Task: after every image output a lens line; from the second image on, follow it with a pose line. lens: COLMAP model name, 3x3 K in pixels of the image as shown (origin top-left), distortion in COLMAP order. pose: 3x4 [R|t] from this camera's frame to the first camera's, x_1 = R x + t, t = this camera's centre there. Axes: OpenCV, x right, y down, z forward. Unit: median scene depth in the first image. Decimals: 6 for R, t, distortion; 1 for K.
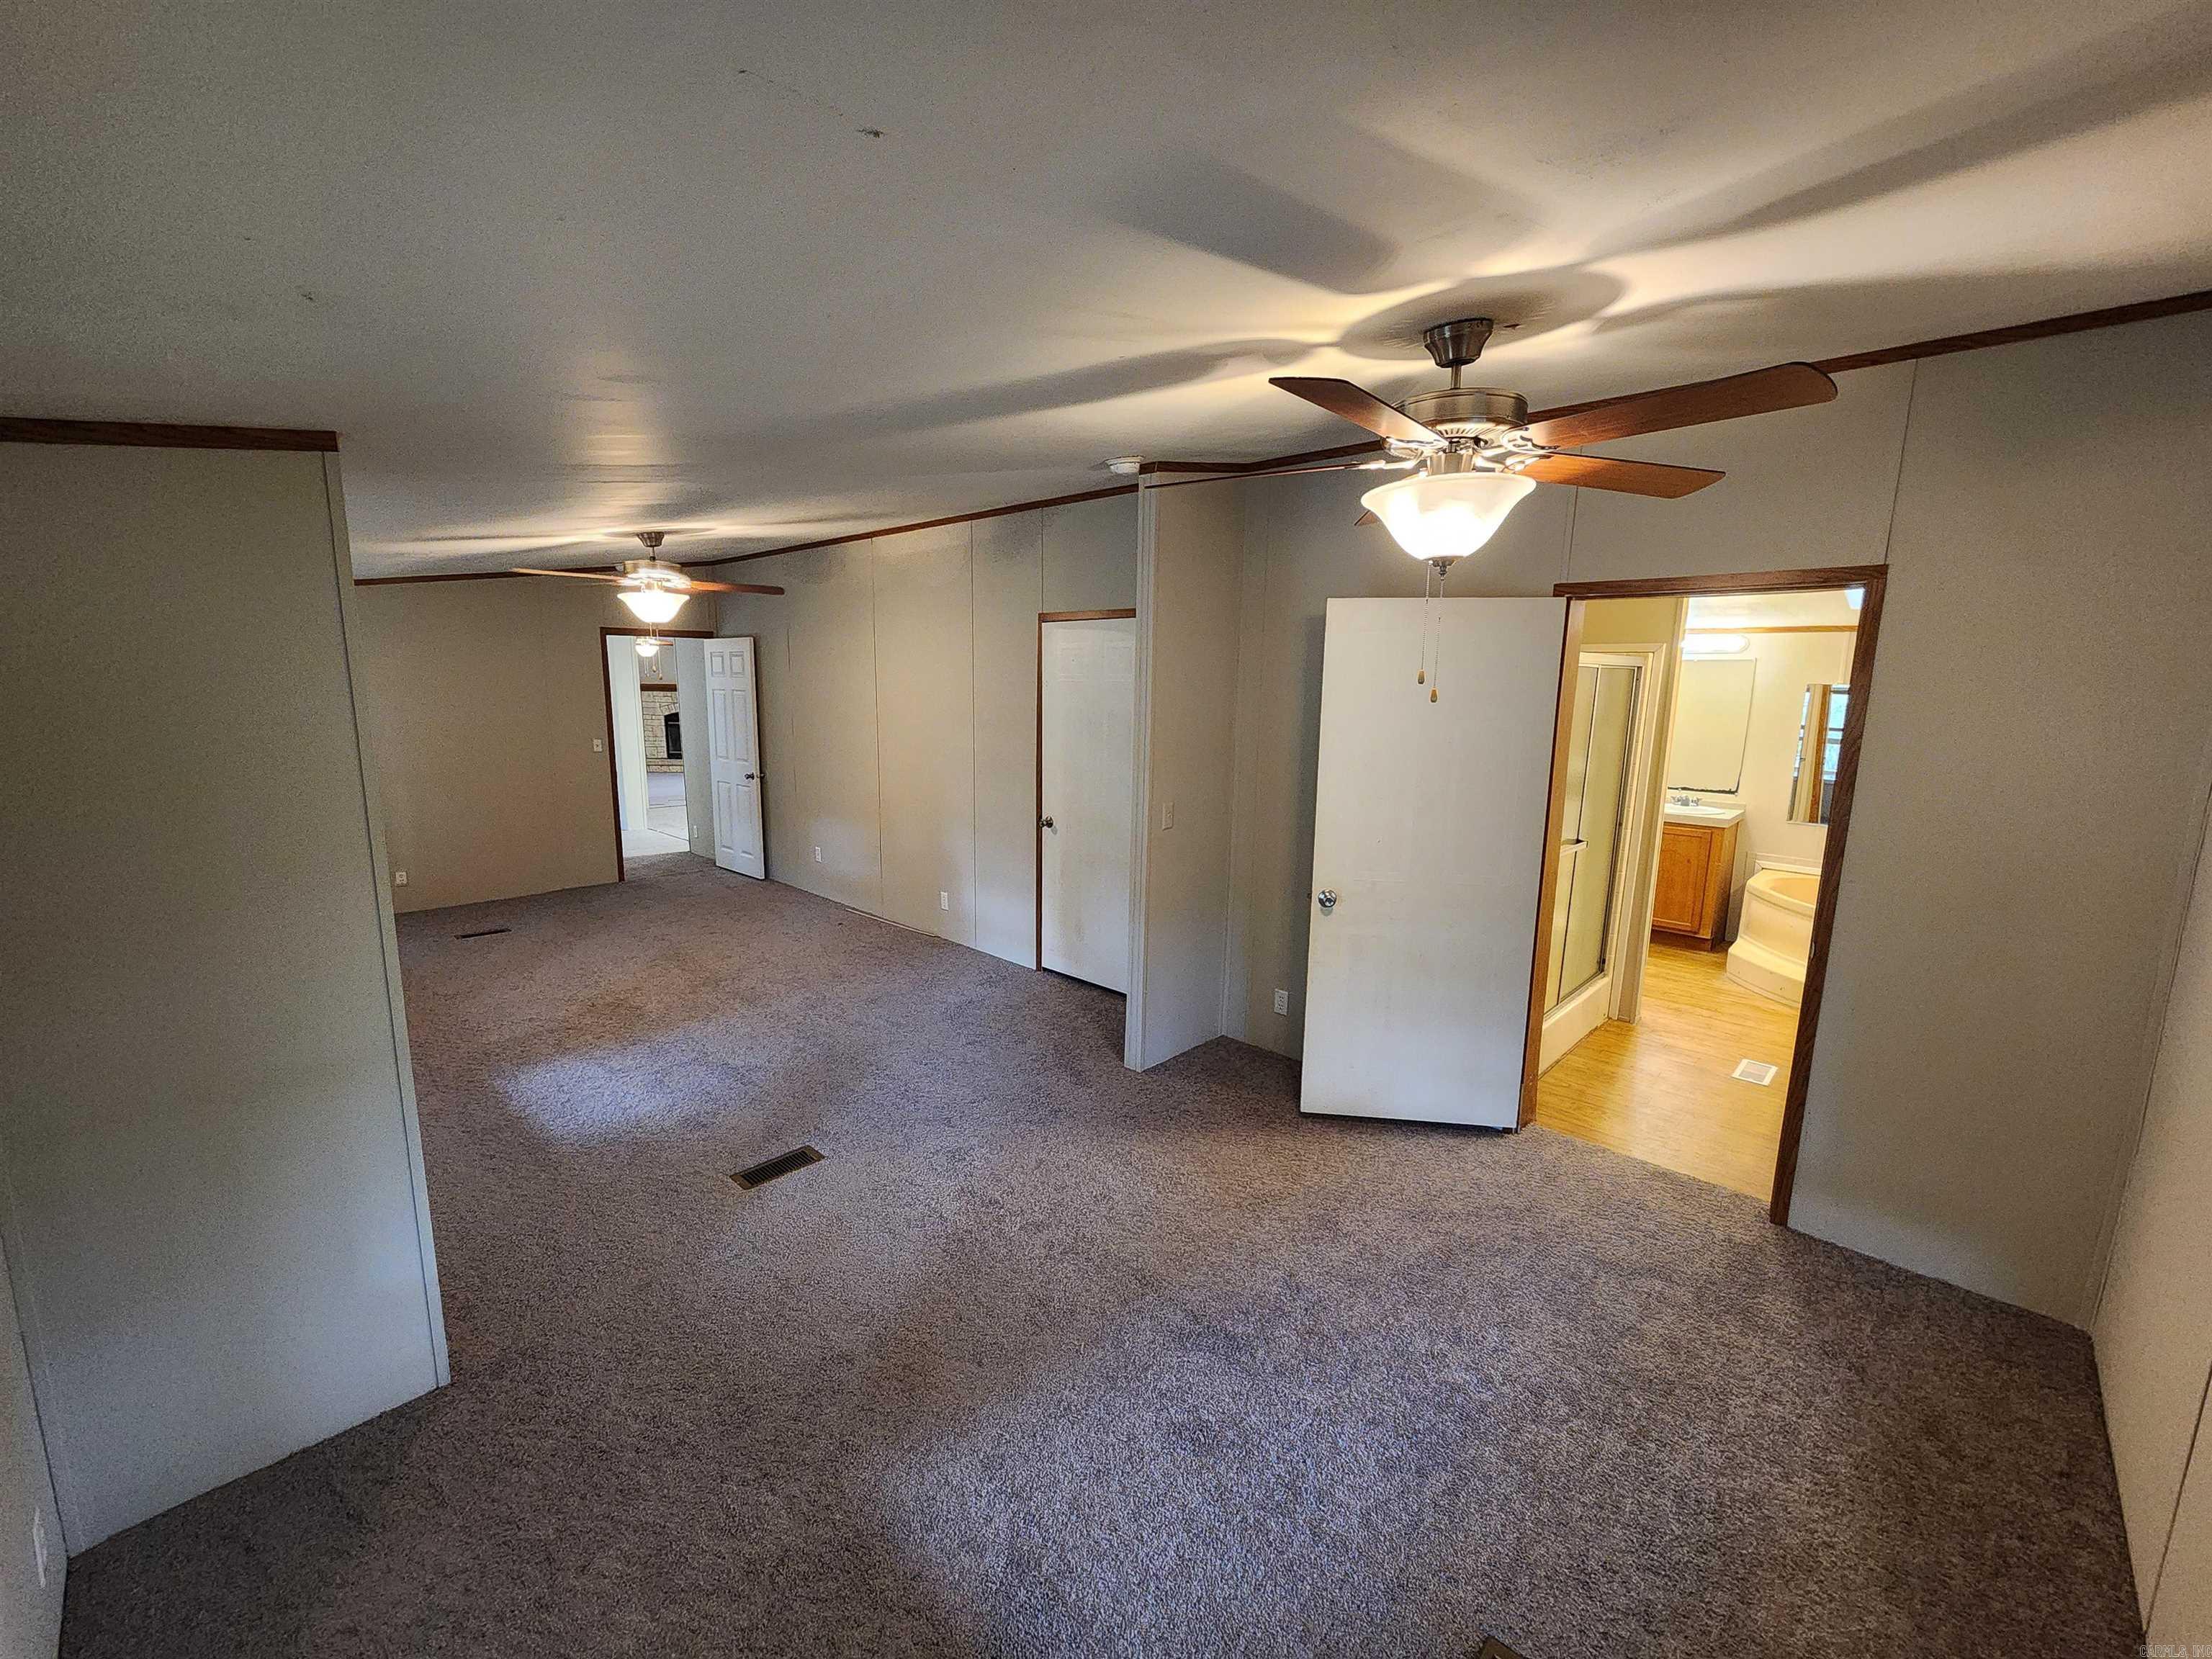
lens RADIAL K [[896.4, 0, 1113.8], [0, 896.4, 829.8], [0, 0, 1]] dist [-0.009877, 0.003299]
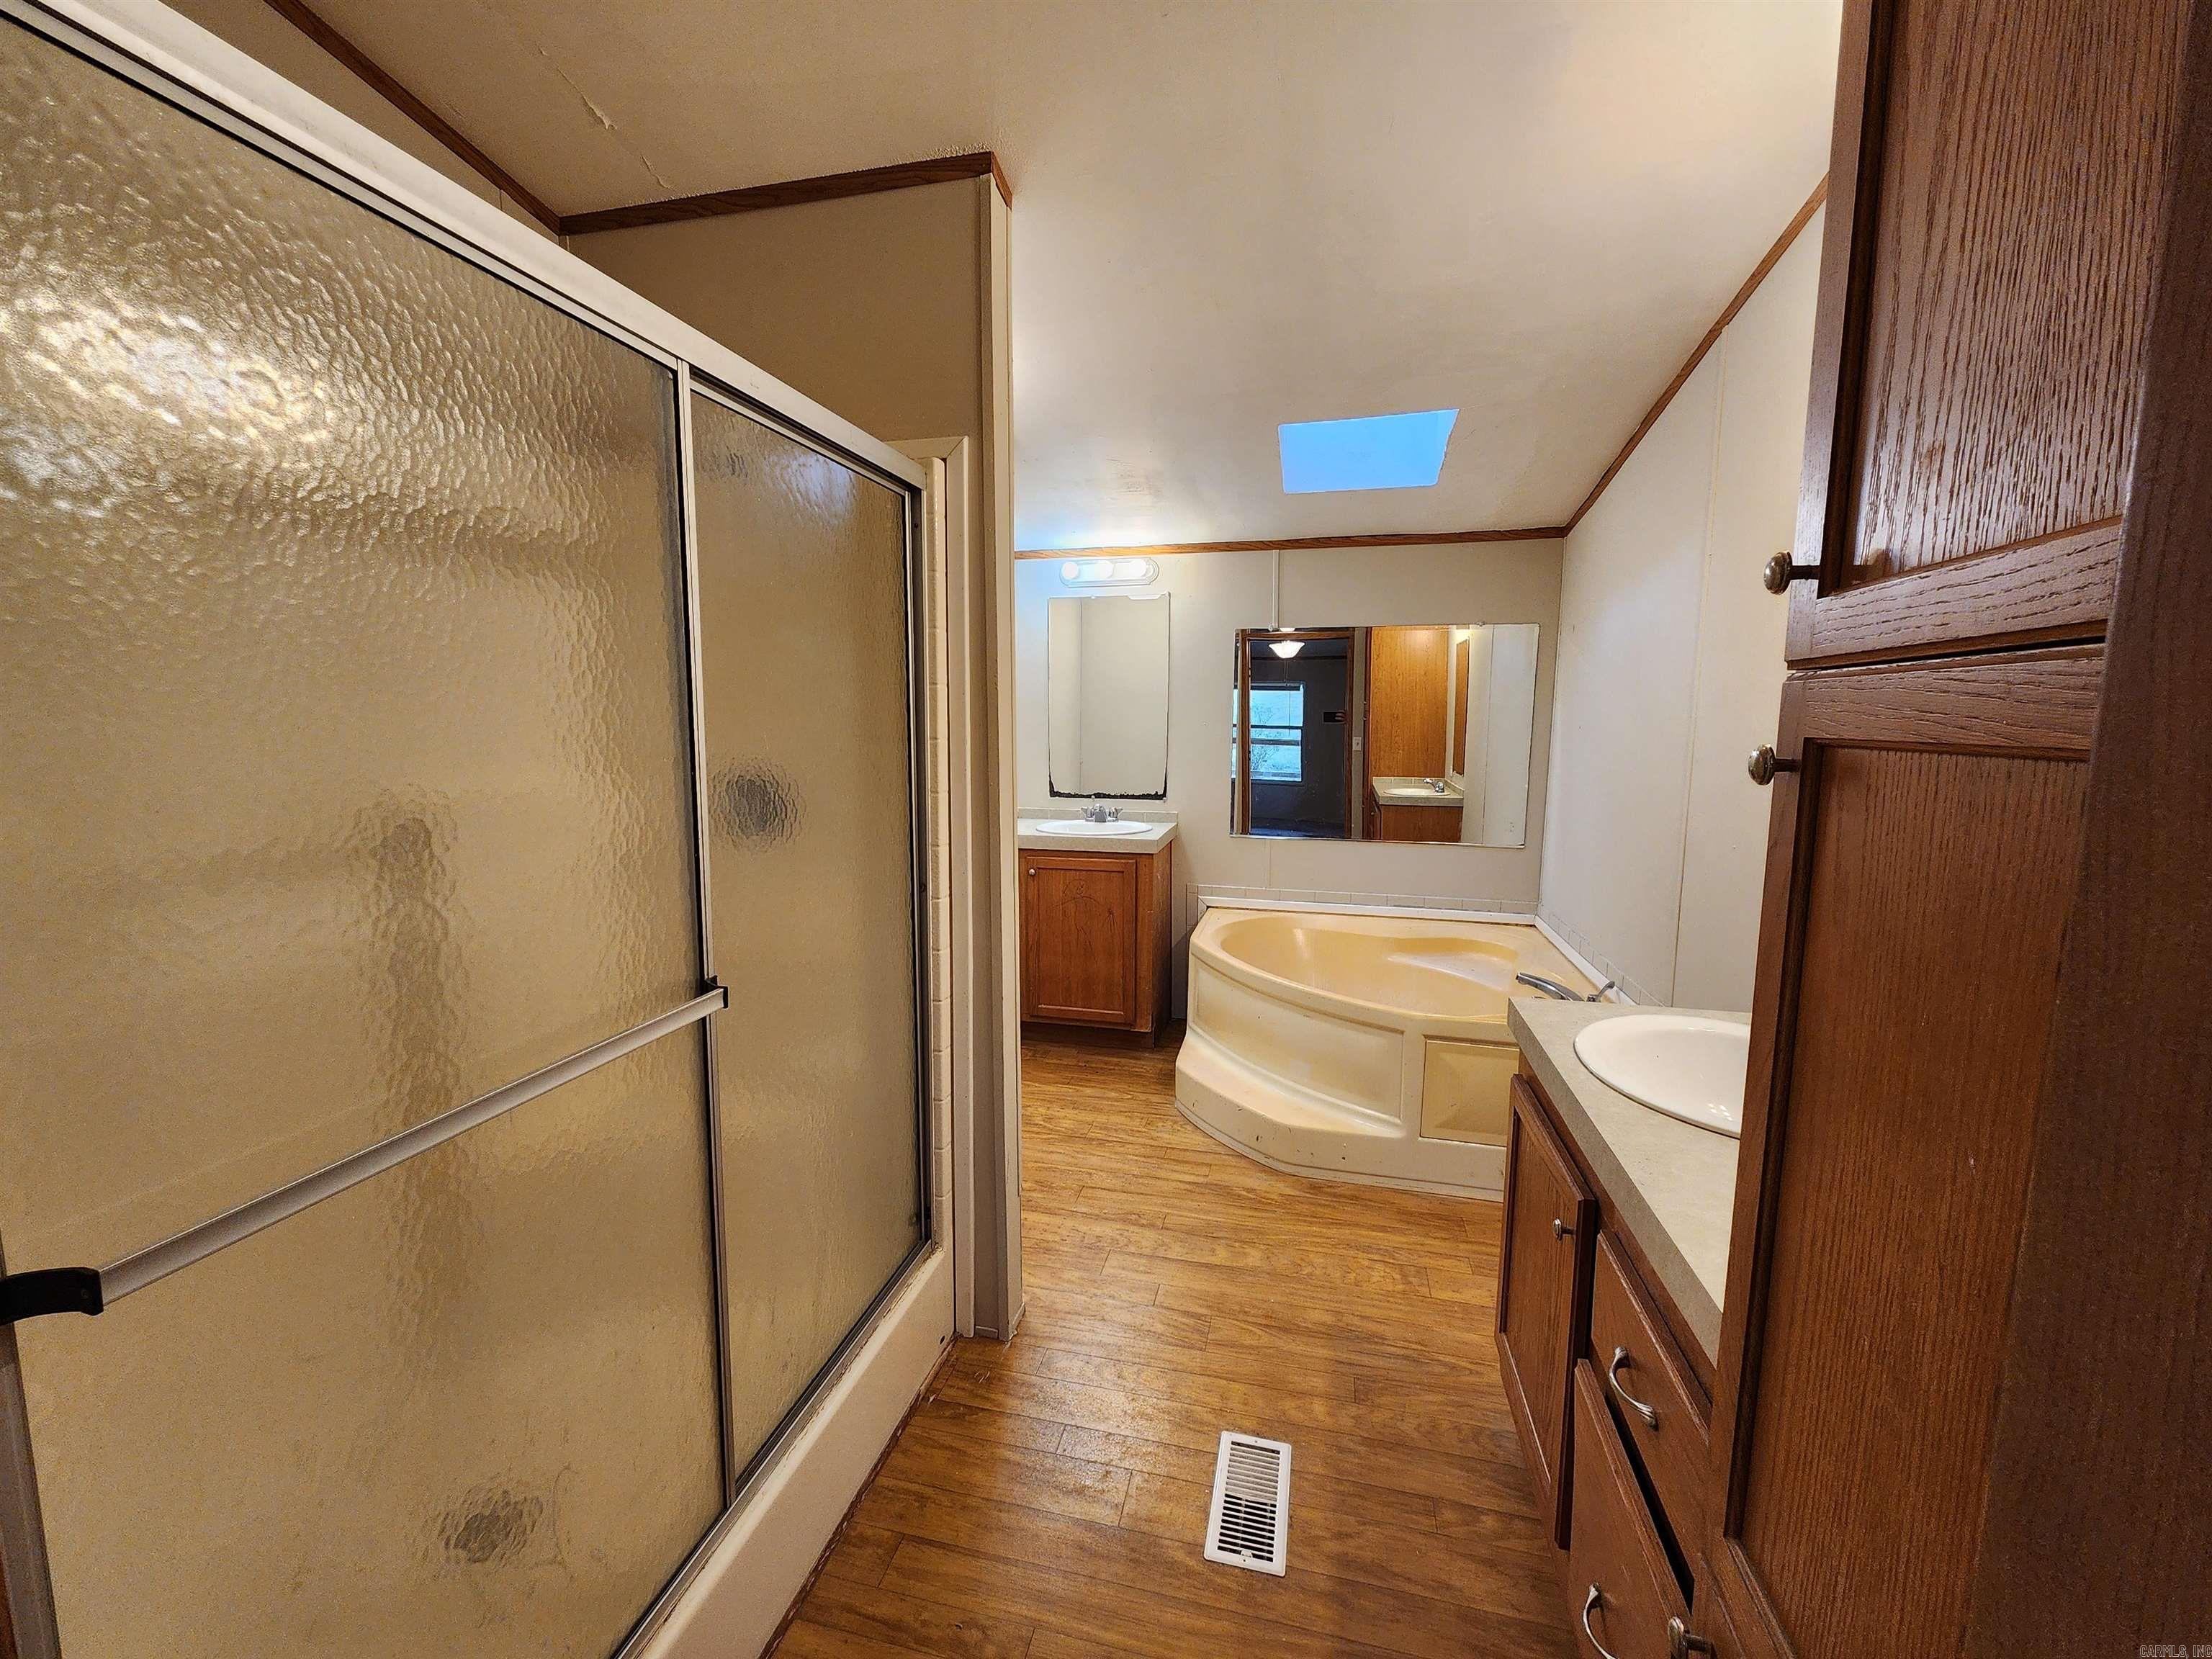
lens RADIAL K [[896.4, 0, 1101.4], [0, 896.4, 825.1], [0, 0, 1]] dist [-0.009877, 0.003299]
pose [[0.862691, -0.076955, 0.499842, 0.339927], [0.098128, 0.995042, -0.016167, -0.015016], [-0.496119, 0.062996, 0.865966, 0.471626]]
